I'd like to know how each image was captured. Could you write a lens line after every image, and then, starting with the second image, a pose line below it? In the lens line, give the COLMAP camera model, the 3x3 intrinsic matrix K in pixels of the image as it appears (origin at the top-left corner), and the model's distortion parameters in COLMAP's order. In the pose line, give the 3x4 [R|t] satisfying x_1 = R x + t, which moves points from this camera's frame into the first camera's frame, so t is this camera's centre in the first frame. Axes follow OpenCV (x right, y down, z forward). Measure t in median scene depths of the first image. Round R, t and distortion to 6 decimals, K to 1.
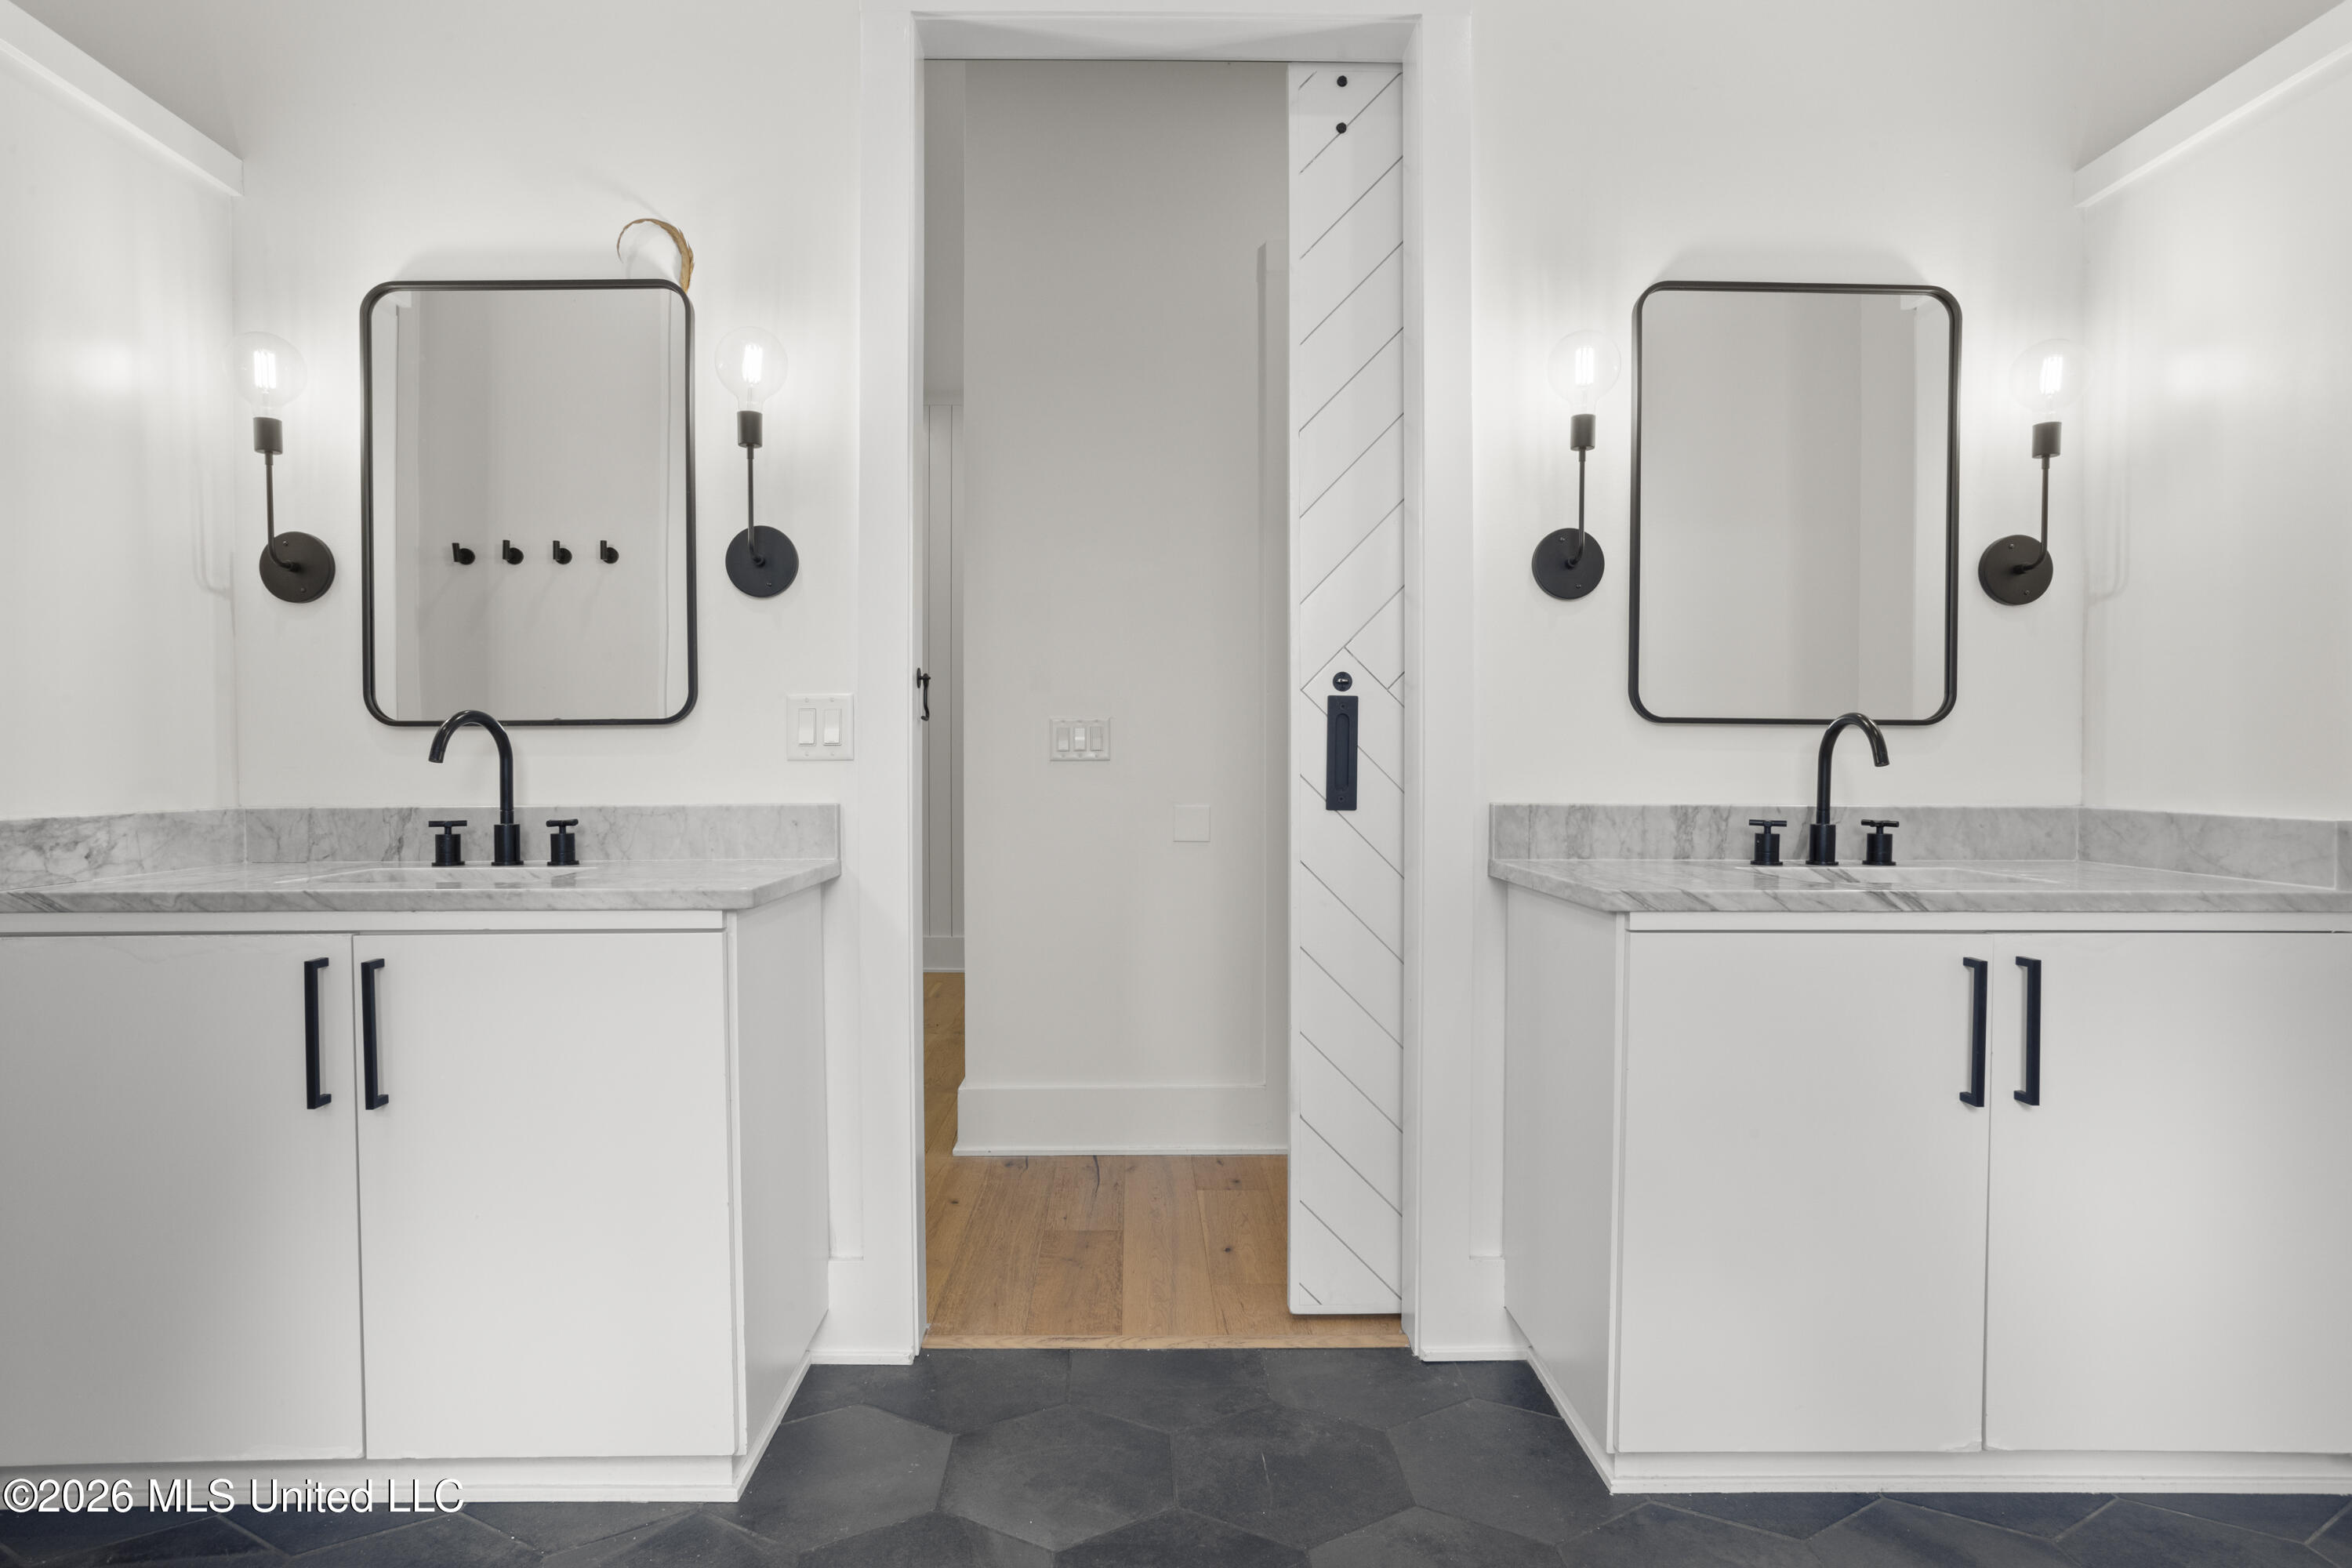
lens RADIAL K [[1226.7, 0, 1179.0], [0, 1226.7, 780.9], [0, 0, 1]] dist [-0.022093, 0.000202]
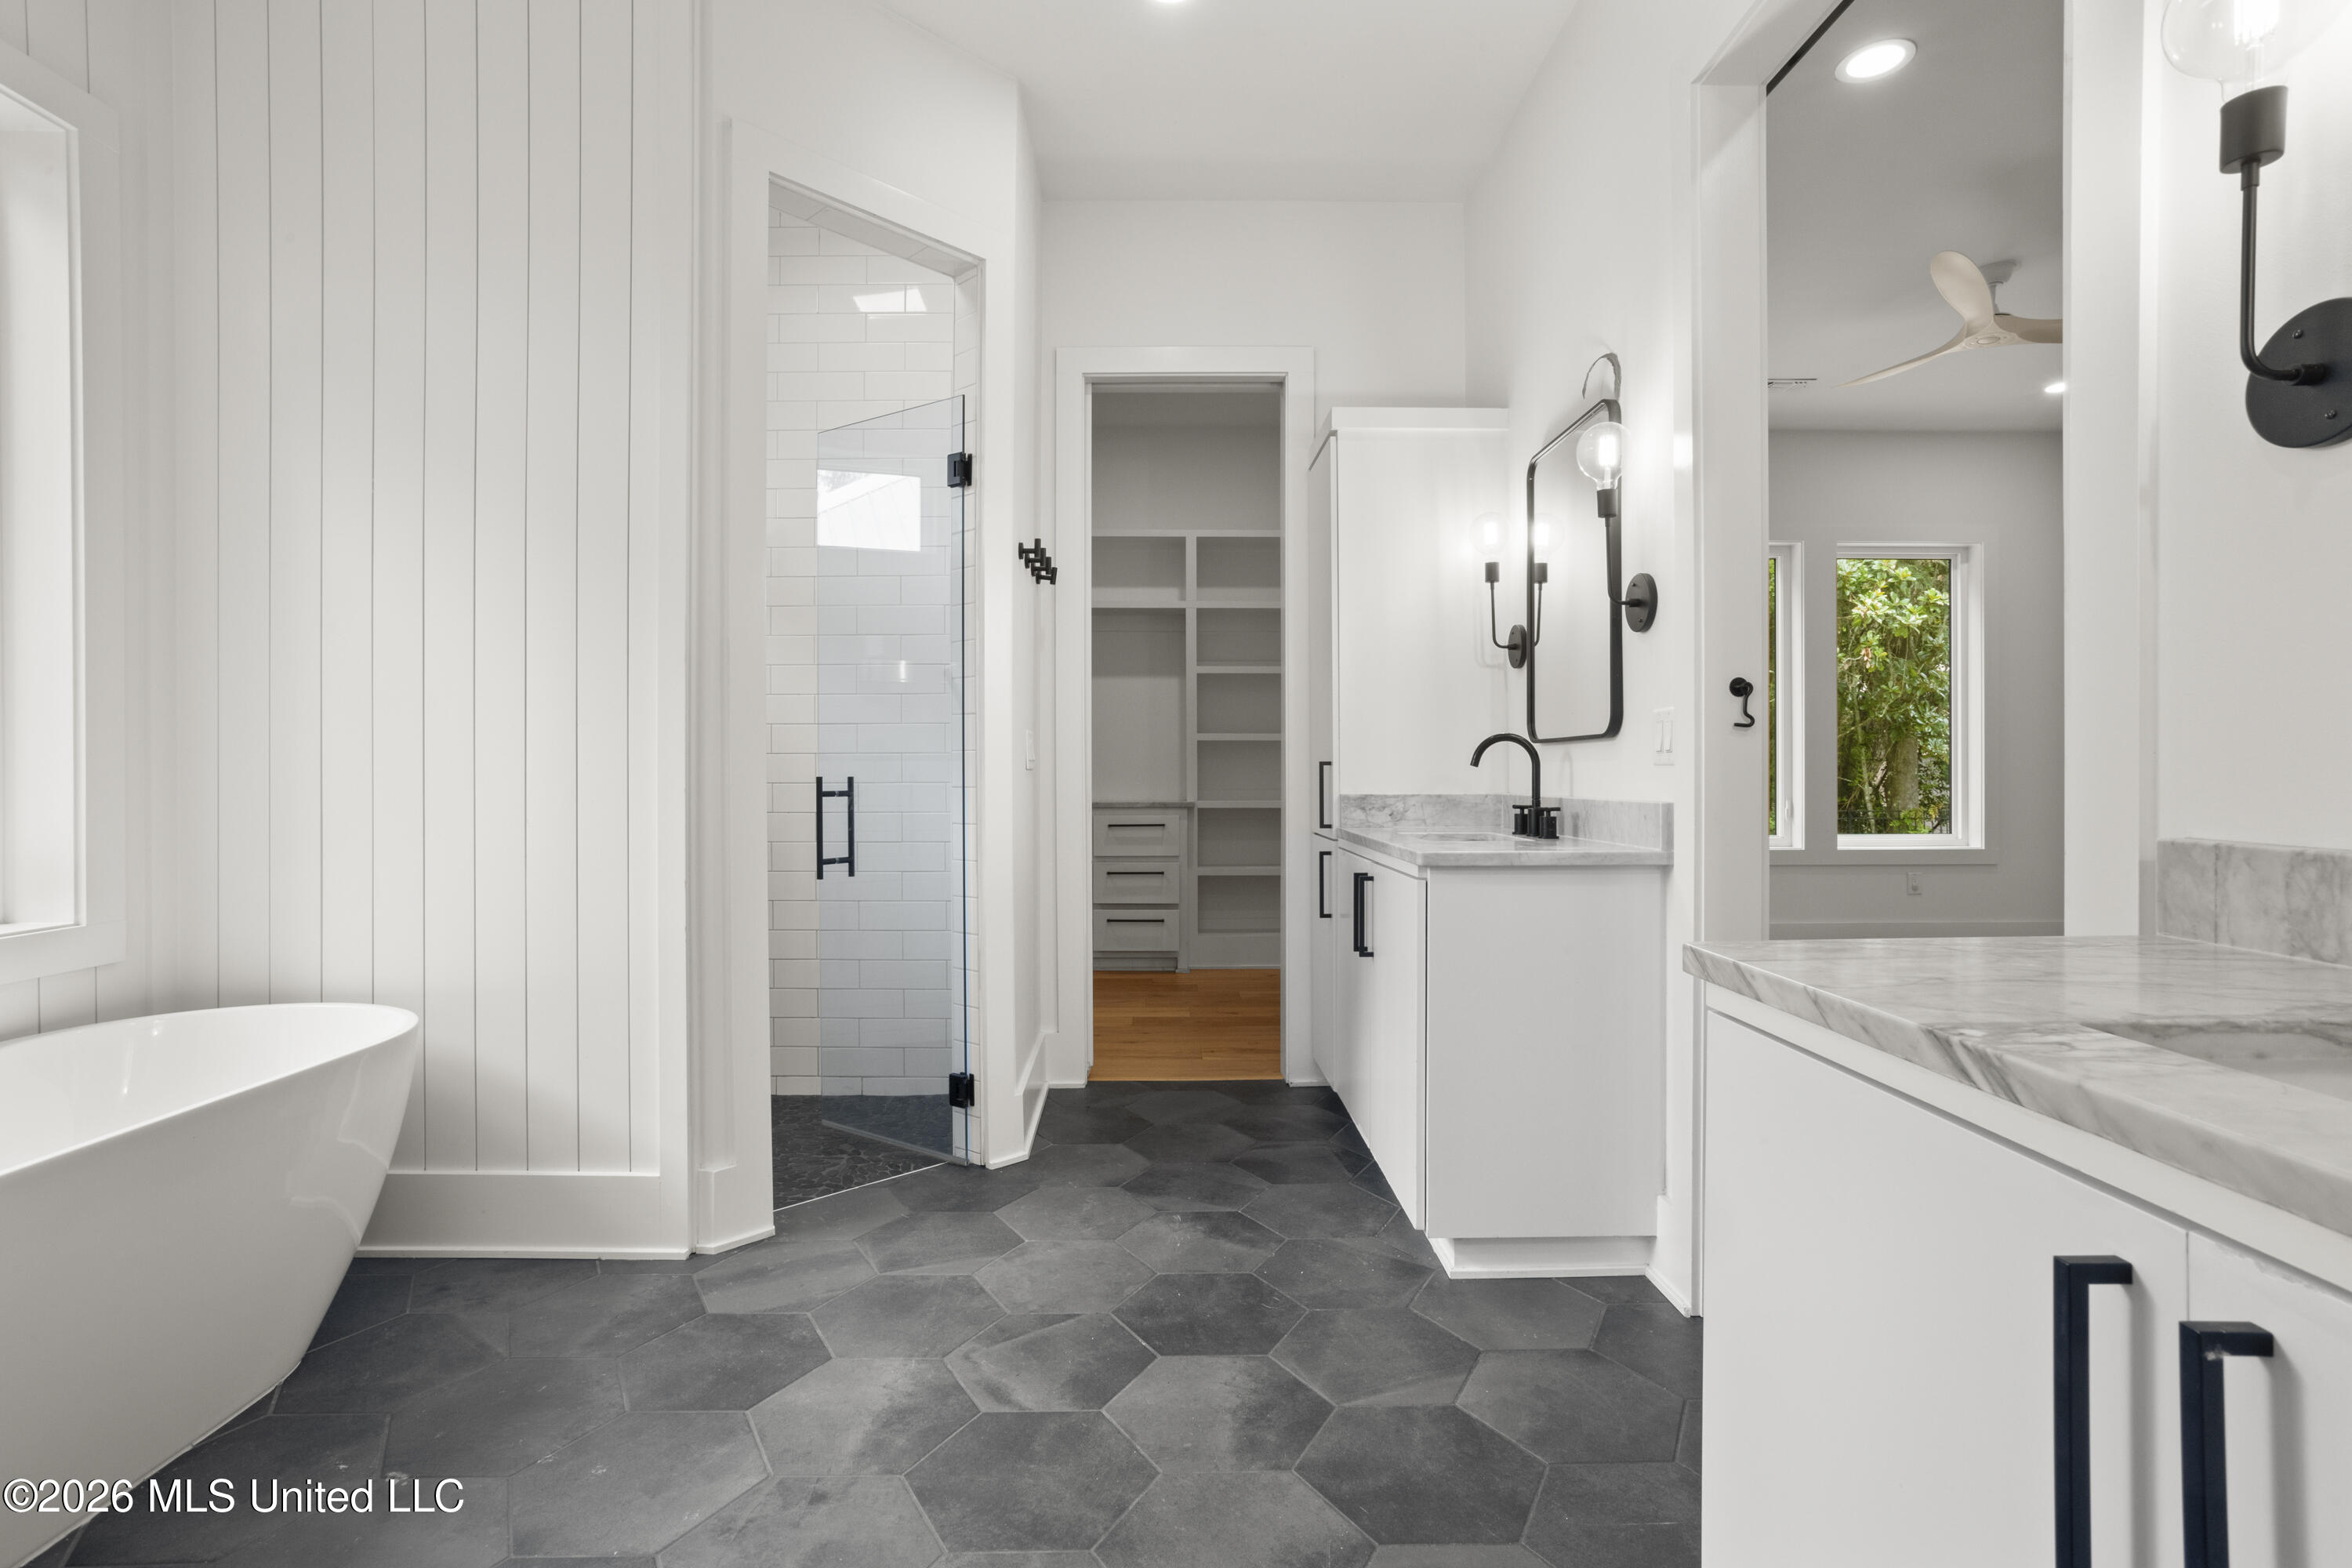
lens RADIAL K [[1120.7, 0, 1132.1], [0, 1120.7, 770.0], [0, 0, 1]] dist [-0.025134, 0.003091]
pose [[-0.026691, 0.002798, -0.999640, 0.812239], [-0.012245, 0.999920, 0.003125, -0.009402], [0.999569, 0.012324, -0.026654, 0.543660]]
